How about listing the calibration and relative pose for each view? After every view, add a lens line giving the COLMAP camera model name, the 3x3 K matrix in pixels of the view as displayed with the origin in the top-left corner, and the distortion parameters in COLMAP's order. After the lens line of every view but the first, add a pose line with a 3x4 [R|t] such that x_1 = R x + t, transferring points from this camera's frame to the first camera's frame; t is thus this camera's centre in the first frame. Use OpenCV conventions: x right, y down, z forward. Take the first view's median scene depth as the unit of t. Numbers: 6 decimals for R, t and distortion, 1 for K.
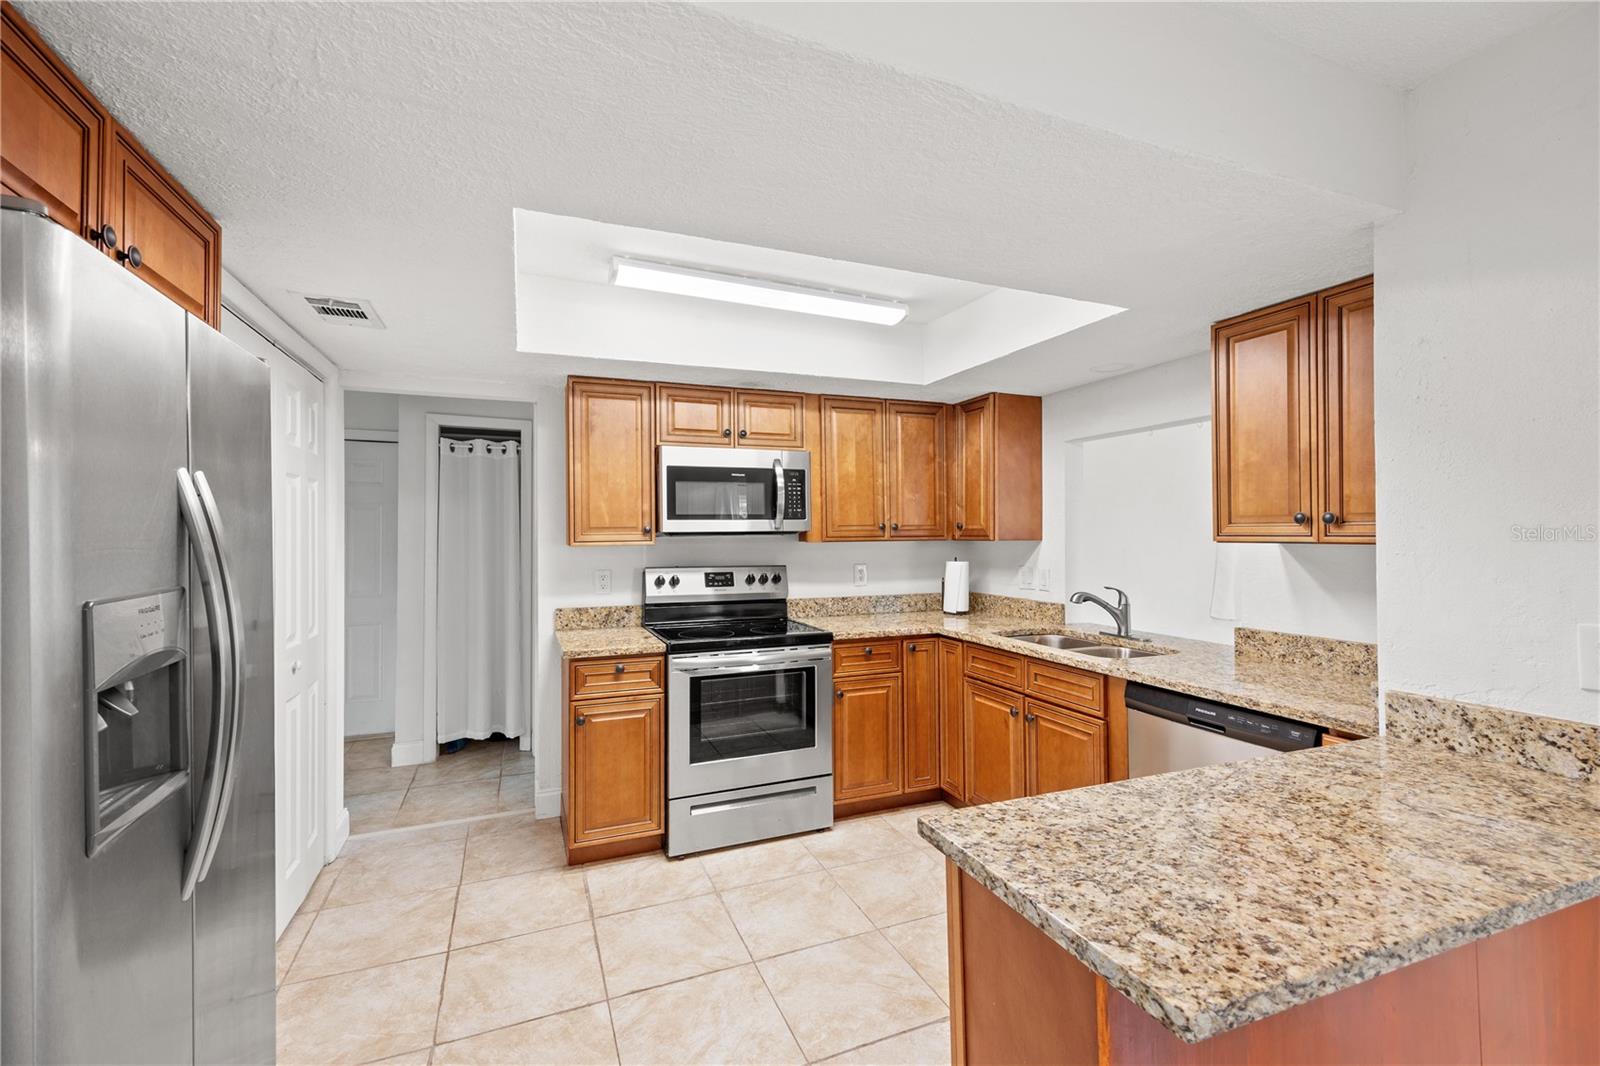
lens RADIAL K [[678.7, 0, 804.1], [0, 678.7, 533.0], [0, 0, 1]] dist [0.005335, 0.000092]
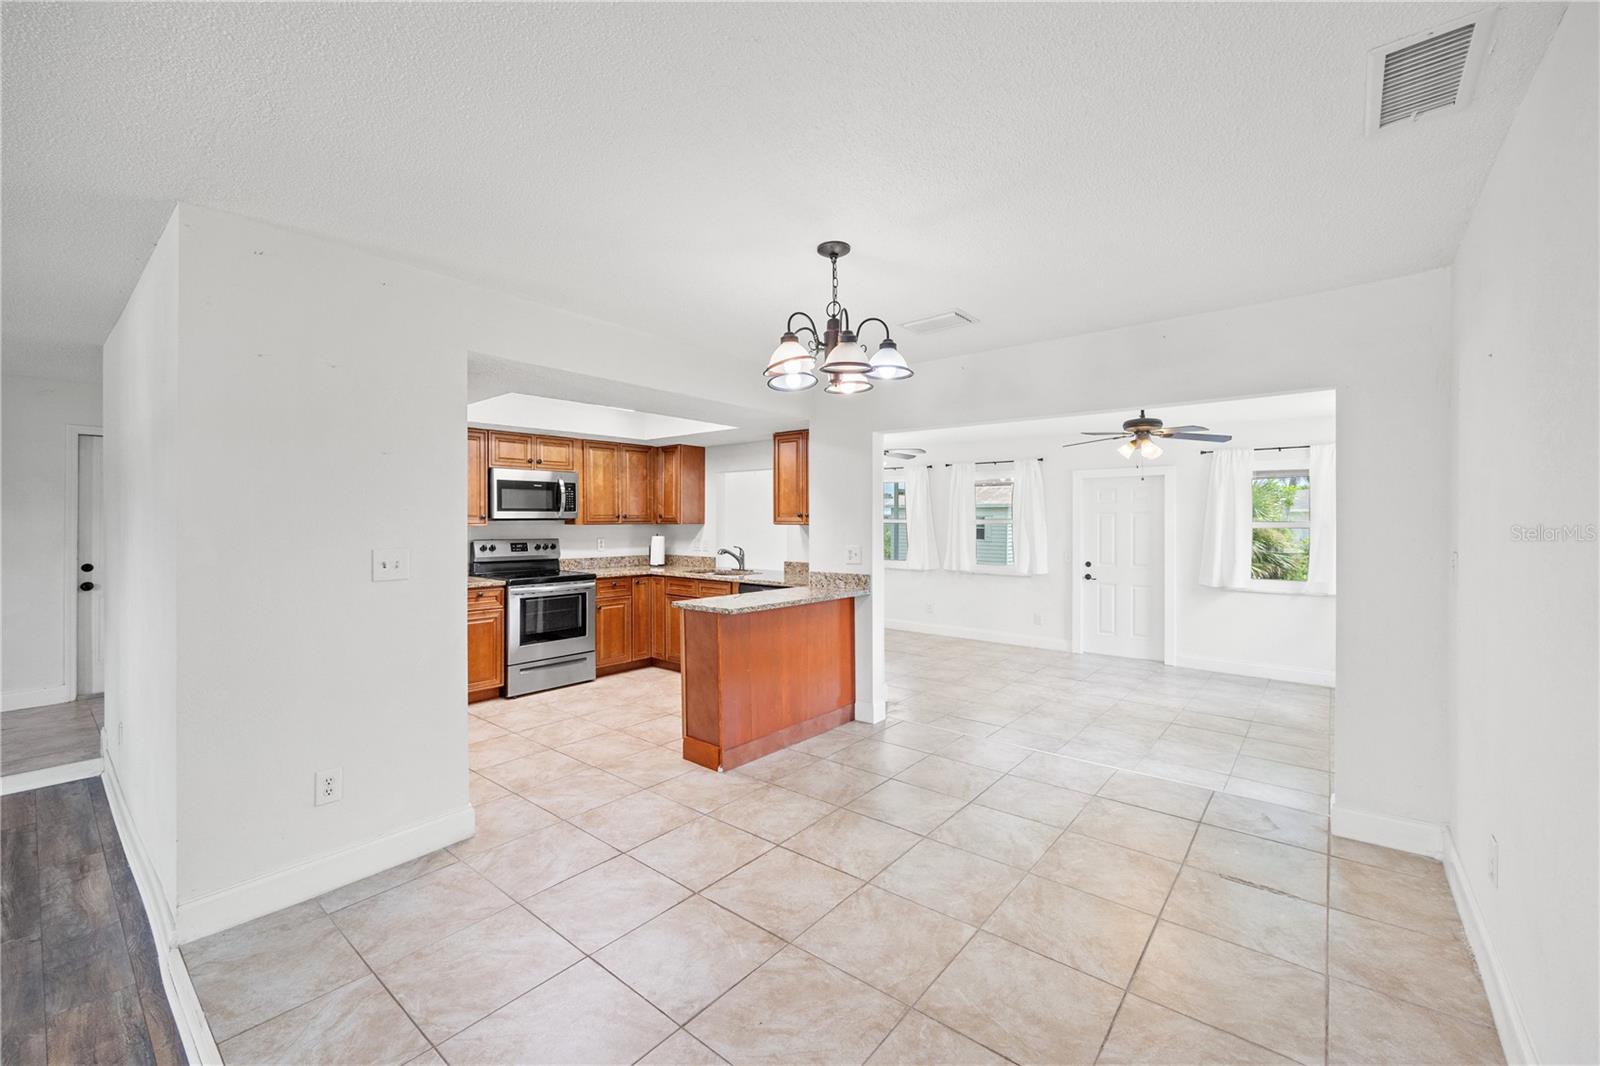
lens RADIAL K [[648.3, 0, 798.3], [0, 648.3, 515.9], [0, 0, 1]] dist [-0.002724, 0.000124]
pose [[0.885507, 0.008688, 0.464545, -0.278410], [-0.005760, 0.999954, -0.007722, 0.000541], [-0.464591, 0.004162, 0.885516, -0.777686]]
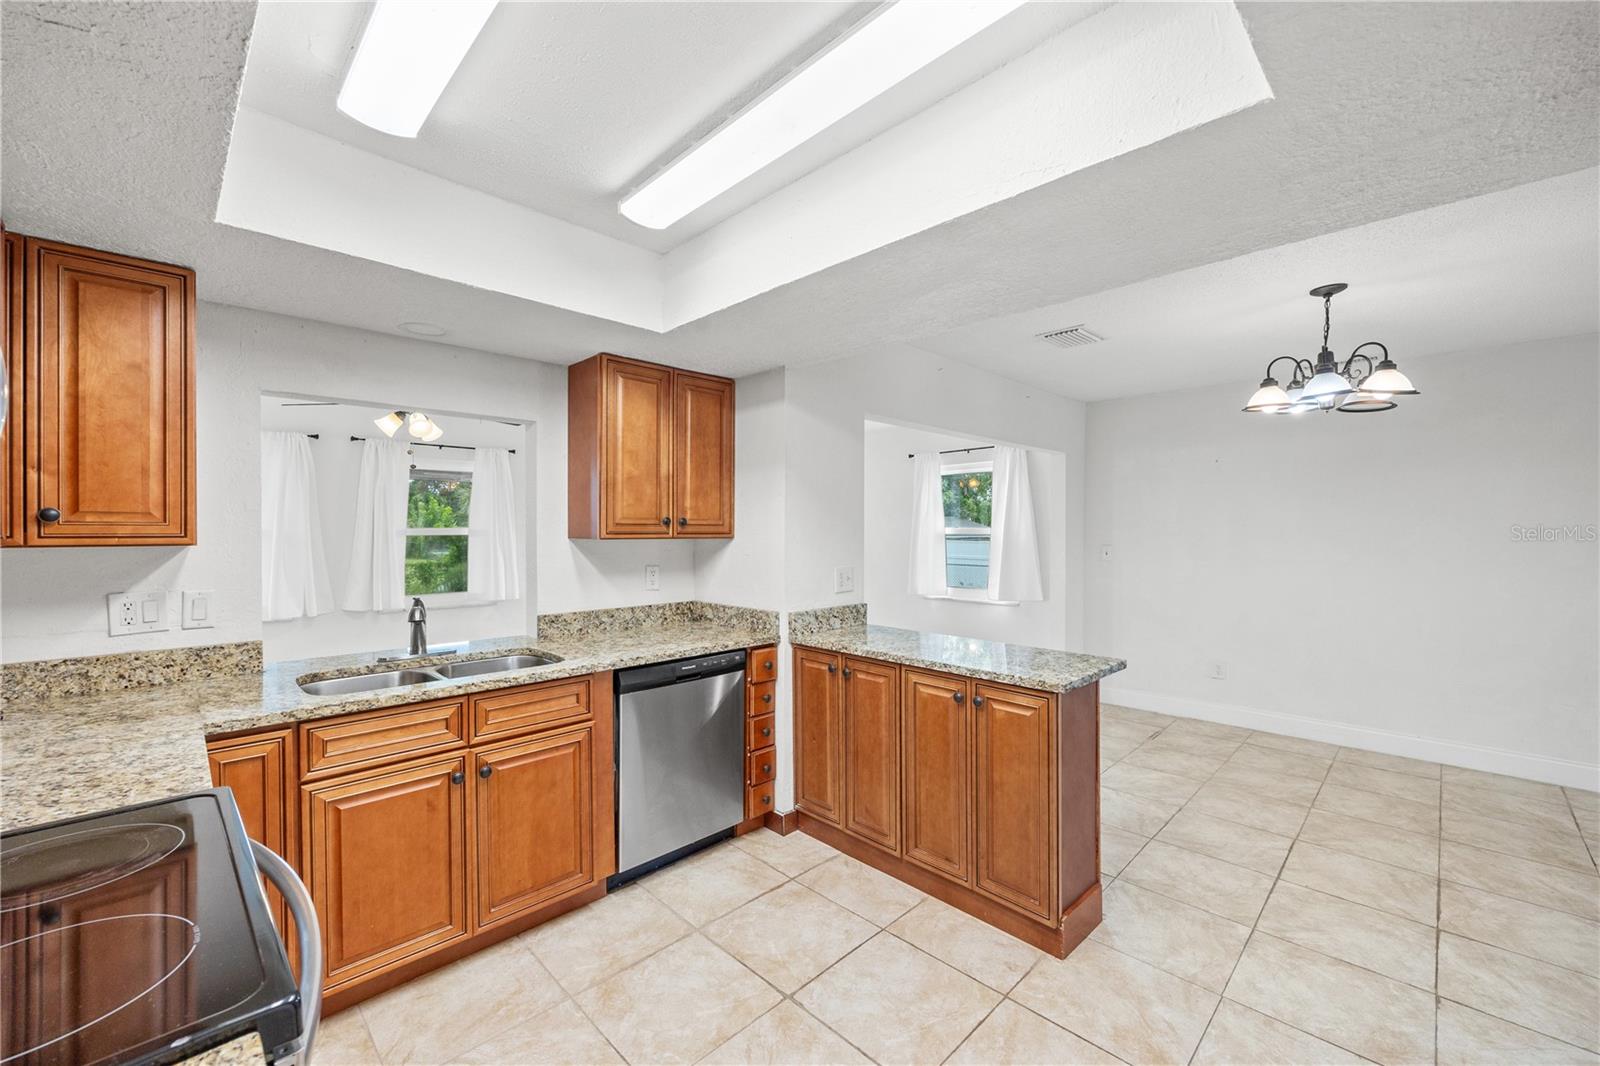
lens RADIAL K [[648.3, 0, 802.3], [0, 648.3, 535.1], [0, 0, 1]] dist [-0.002724, 0.000124]
pose [[-0.381648, -0.001858, 0.924306, -0.410084], [0.001539, 0.999995, 0.002646, 0.003506], [-0.924307, 0.002432, -0.381643, 0.809463]]
